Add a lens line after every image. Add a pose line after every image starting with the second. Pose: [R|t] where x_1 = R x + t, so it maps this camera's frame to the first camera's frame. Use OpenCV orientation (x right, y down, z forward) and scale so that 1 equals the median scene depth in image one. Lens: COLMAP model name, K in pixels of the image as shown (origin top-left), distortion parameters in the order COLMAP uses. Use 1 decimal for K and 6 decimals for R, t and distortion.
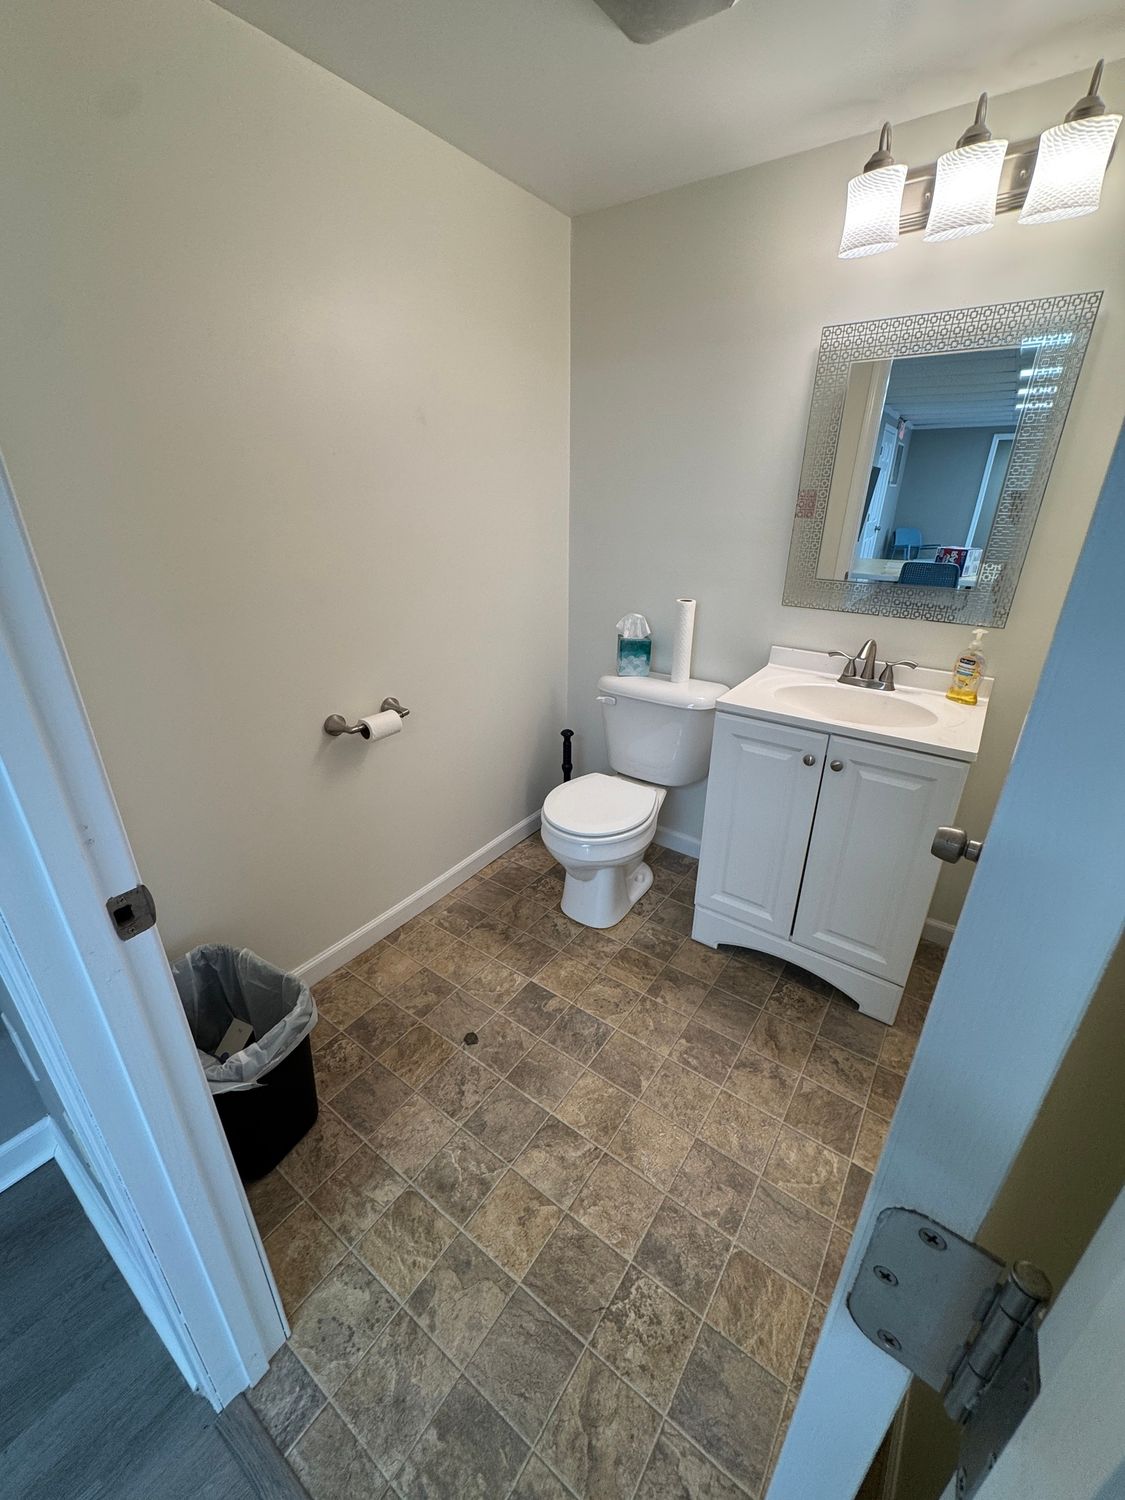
lens RADIAL K [[599.9, 0, 555.7], [0, 599.9, 747.9], [0, 0, 1]] dist [-0.000648, 0.000035]
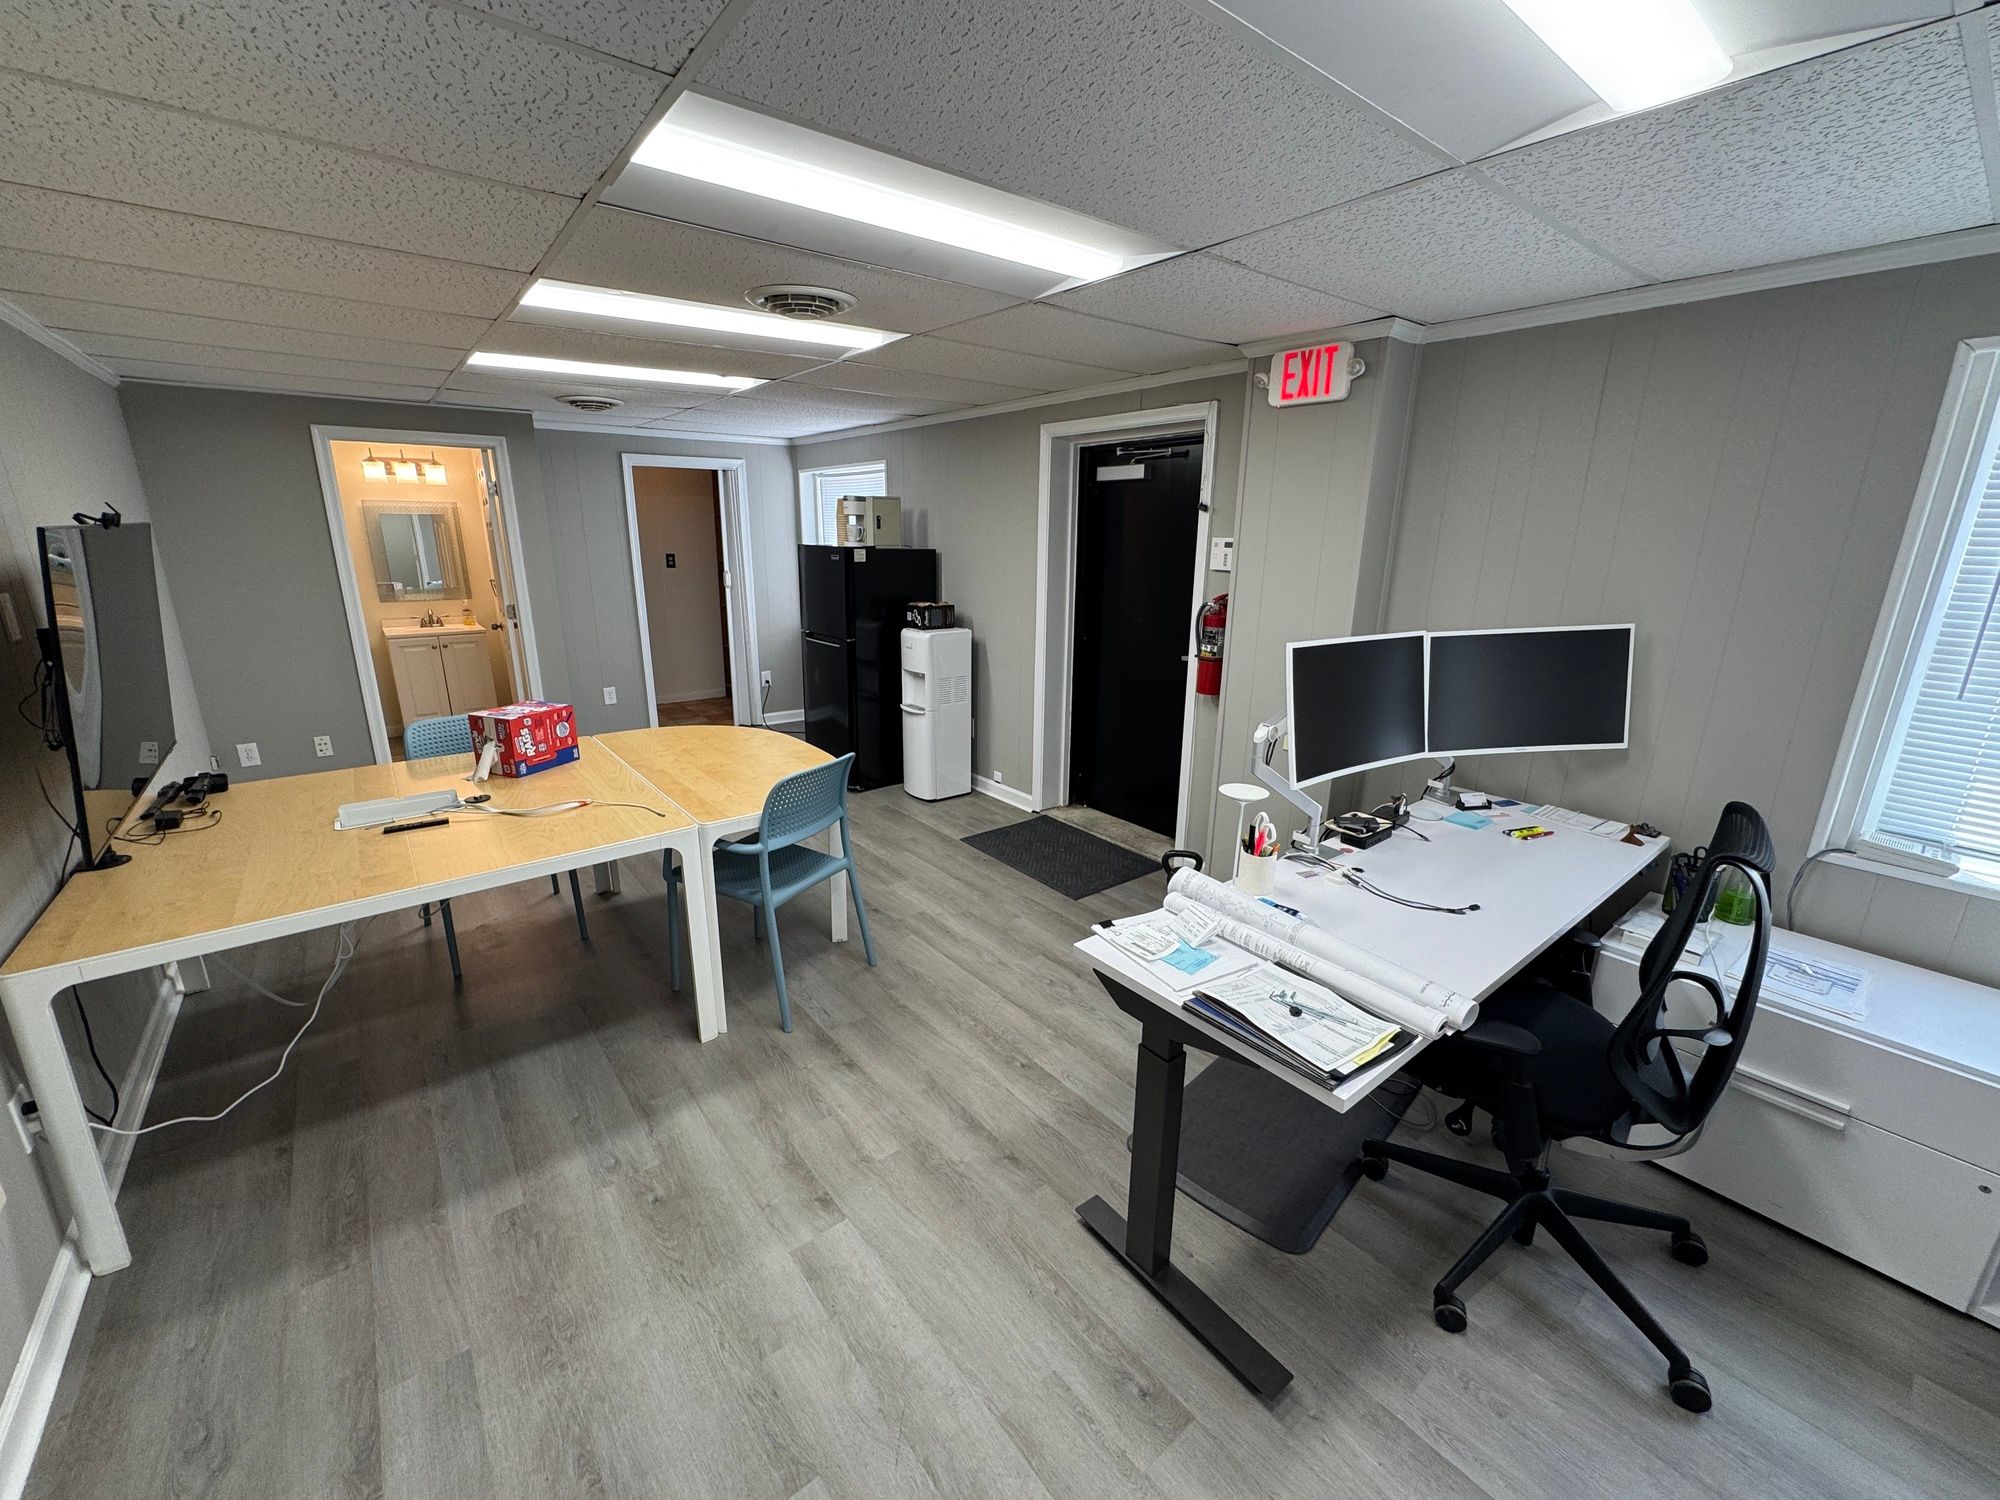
lens RADIAL K [[799.9, 0, 988.5], [0, 799.9, 740.6], [0, 0, 1]] dist [-0.000648, 0.000035]
pose [[0.278249, -0.240264, 0.929973, -2.690080], [0.366050, 0.921667, 0.128596, 0.970874], [-0.888023, 0.304635, 0.344402, -2.737854]]
